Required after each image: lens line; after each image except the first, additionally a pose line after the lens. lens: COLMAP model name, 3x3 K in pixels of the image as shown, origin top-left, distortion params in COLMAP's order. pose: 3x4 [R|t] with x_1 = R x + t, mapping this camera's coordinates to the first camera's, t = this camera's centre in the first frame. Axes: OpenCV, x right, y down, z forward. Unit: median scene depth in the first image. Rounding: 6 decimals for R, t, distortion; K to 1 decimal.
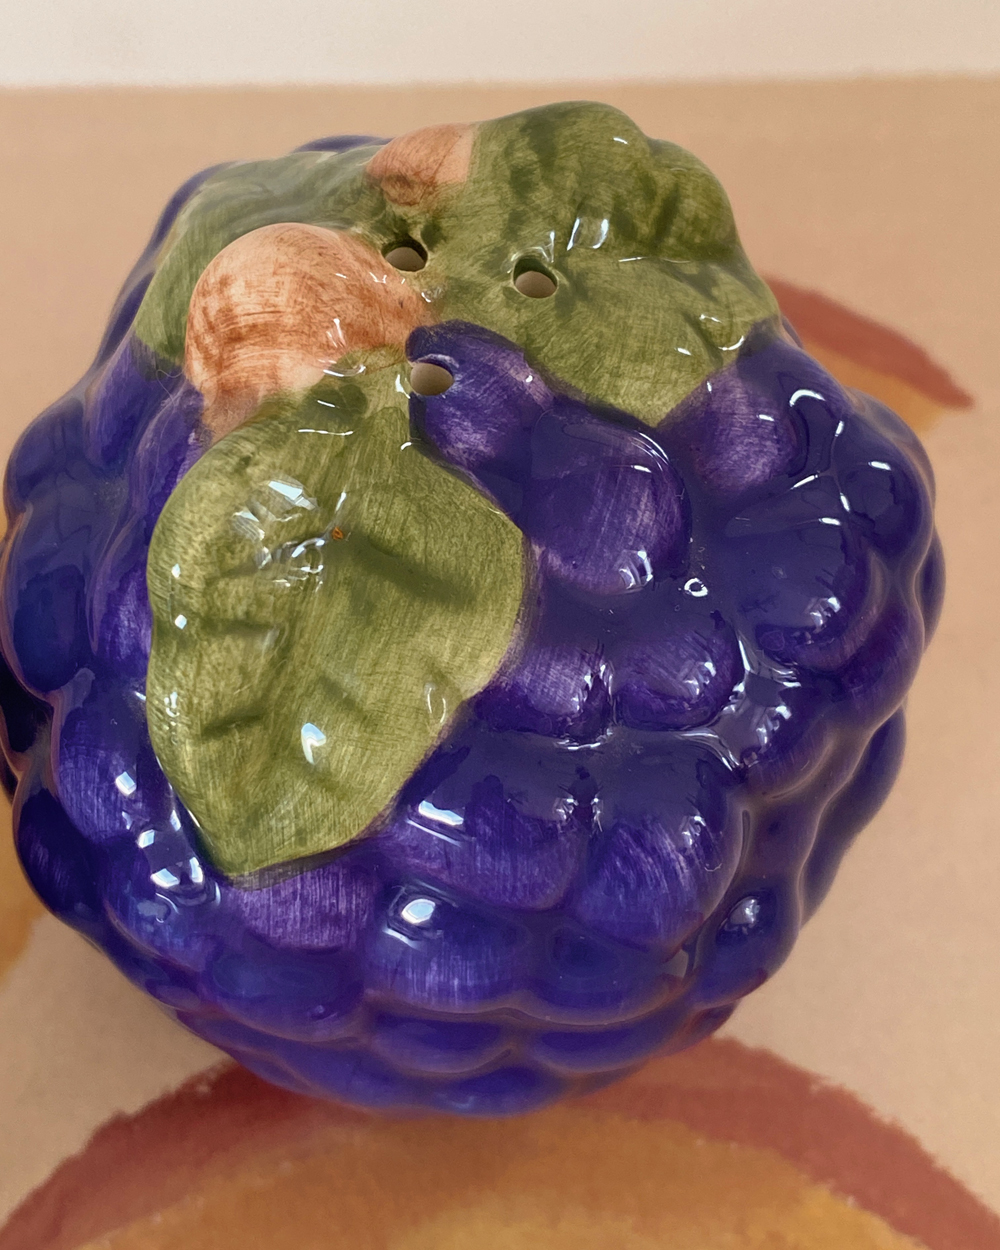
lens RADIAL K [[2044.7, 0, 503.9], [0, 2044.7, 584.2], [0, 0, 1]] dist [0.218893, -0.919227]
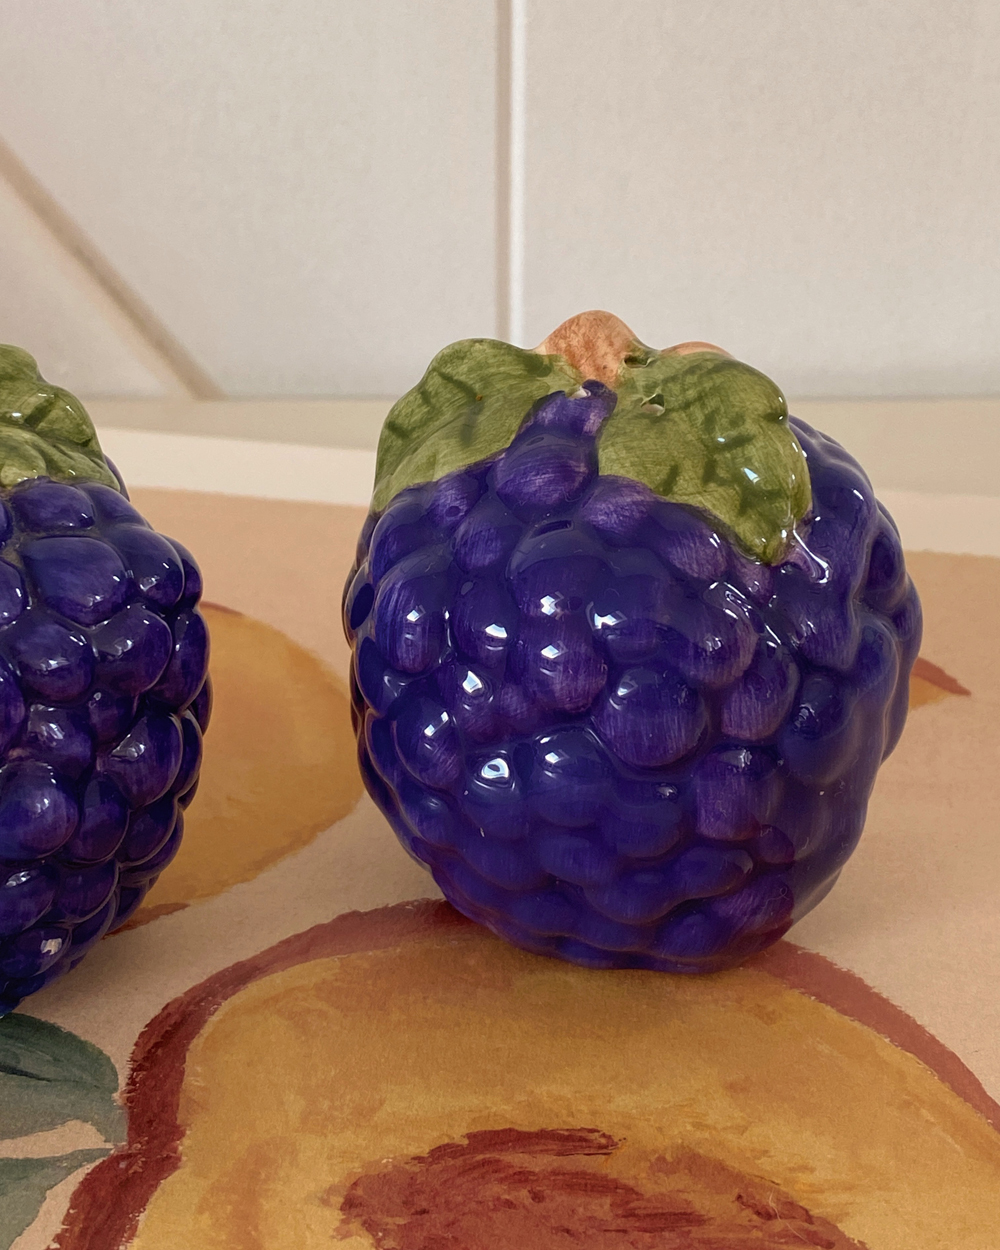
lens RADIAL K [[2044.7, 0, 503.9], [0, 2044.7, 584.2], [0, 0, 1]] dist [0.218893, -0.919227]
pose [[0.178870, 0.440871, -0.879567, 1.738903], [-0.789626, 0.597641, 0.138980, -0.209676], [0.586938, 0.669670, 0.455023, 0.202012]]
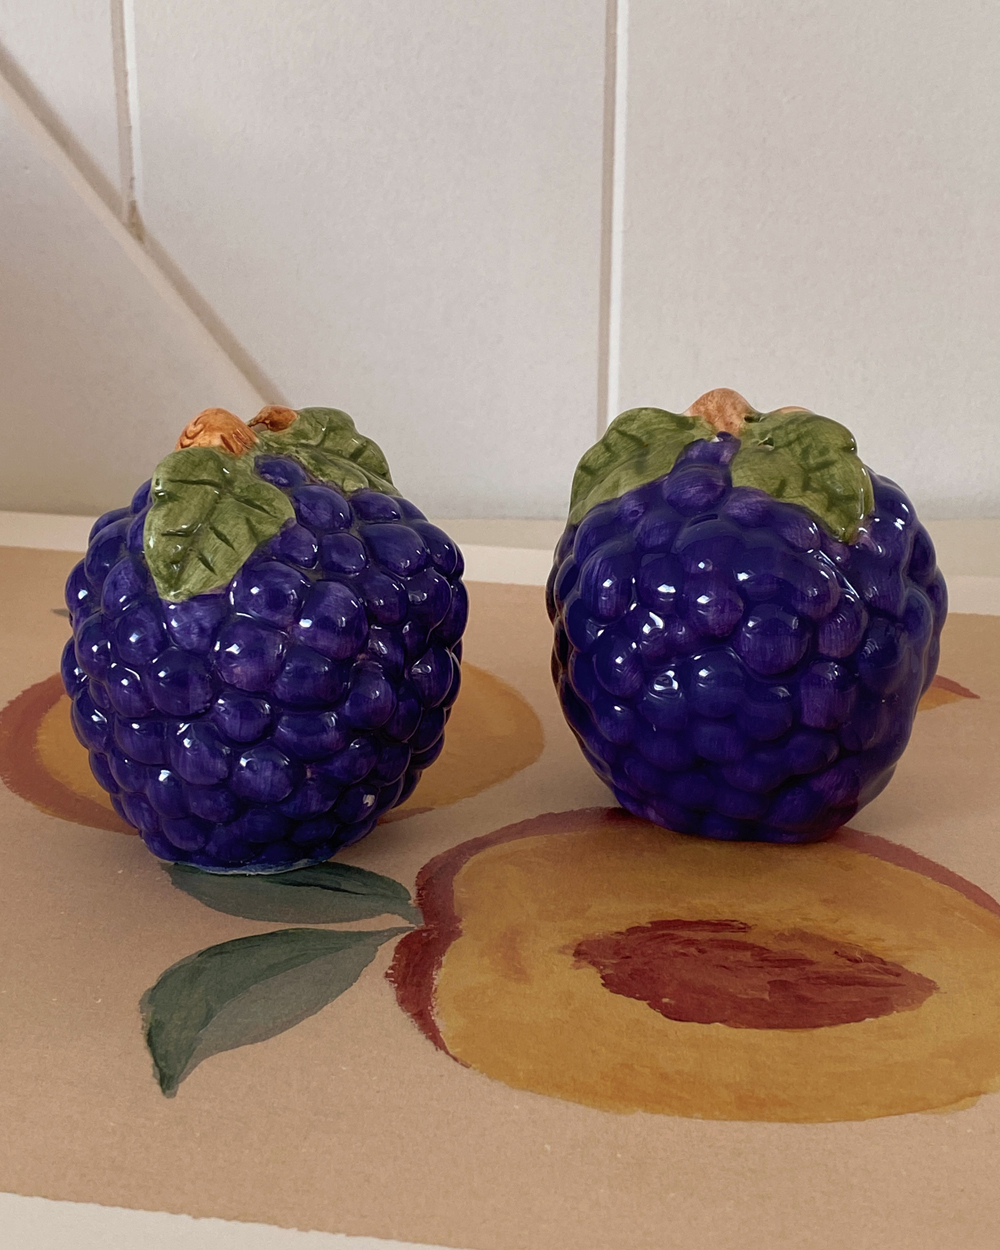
lens RADIAL K [[2031.2, 0, 500.0], [0, 2031.2, 625.0], [0, 0, 1]] dist [0.227247, -0.943825]
pose [[0.178464, 0.351079, -0.919181, 2.653616], [-0.789957, 0.608067, 0.078875, 0.067544], [0.586615, 0.712038, 0.385856, -0.098511]]
